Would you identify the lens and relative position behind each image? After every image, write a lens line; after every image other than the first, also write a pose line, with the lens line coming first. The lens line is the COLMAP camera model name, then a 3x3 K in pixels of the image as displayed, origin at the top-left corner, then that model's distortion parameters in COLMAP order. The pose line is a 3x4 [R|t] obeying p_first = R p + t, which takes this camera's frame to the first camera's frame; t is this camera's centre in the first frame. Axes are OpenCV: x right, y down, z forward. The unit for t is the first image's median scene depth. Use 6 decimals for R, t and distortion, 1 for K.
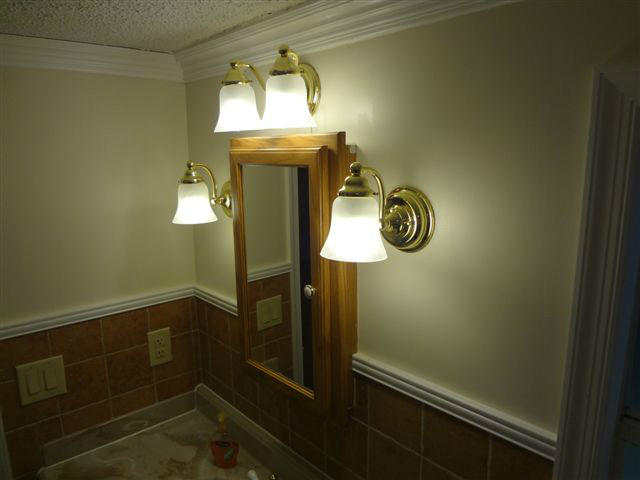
lens RADIAL K [[481.5, 0, 320.0], [0, 481.5, 241.1], [0, 0, 1]] dist [-0.062245, 0.026856]
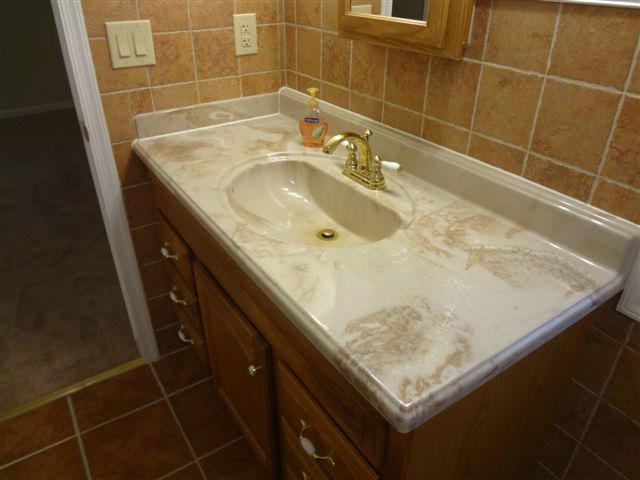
lens RADIAL K [[481.5, 0, 319.0], [0, 481.5, 241.3], [0, 0, 1]] dist [-0.062245, 0.026856]
pose [[0.991574, 0.081851, -0.100404, -0.068539], [-0.043332, 0.940013, 0.338374, 0.313894], [0.122078, -0.331173, 0.935640, -0.005921]]
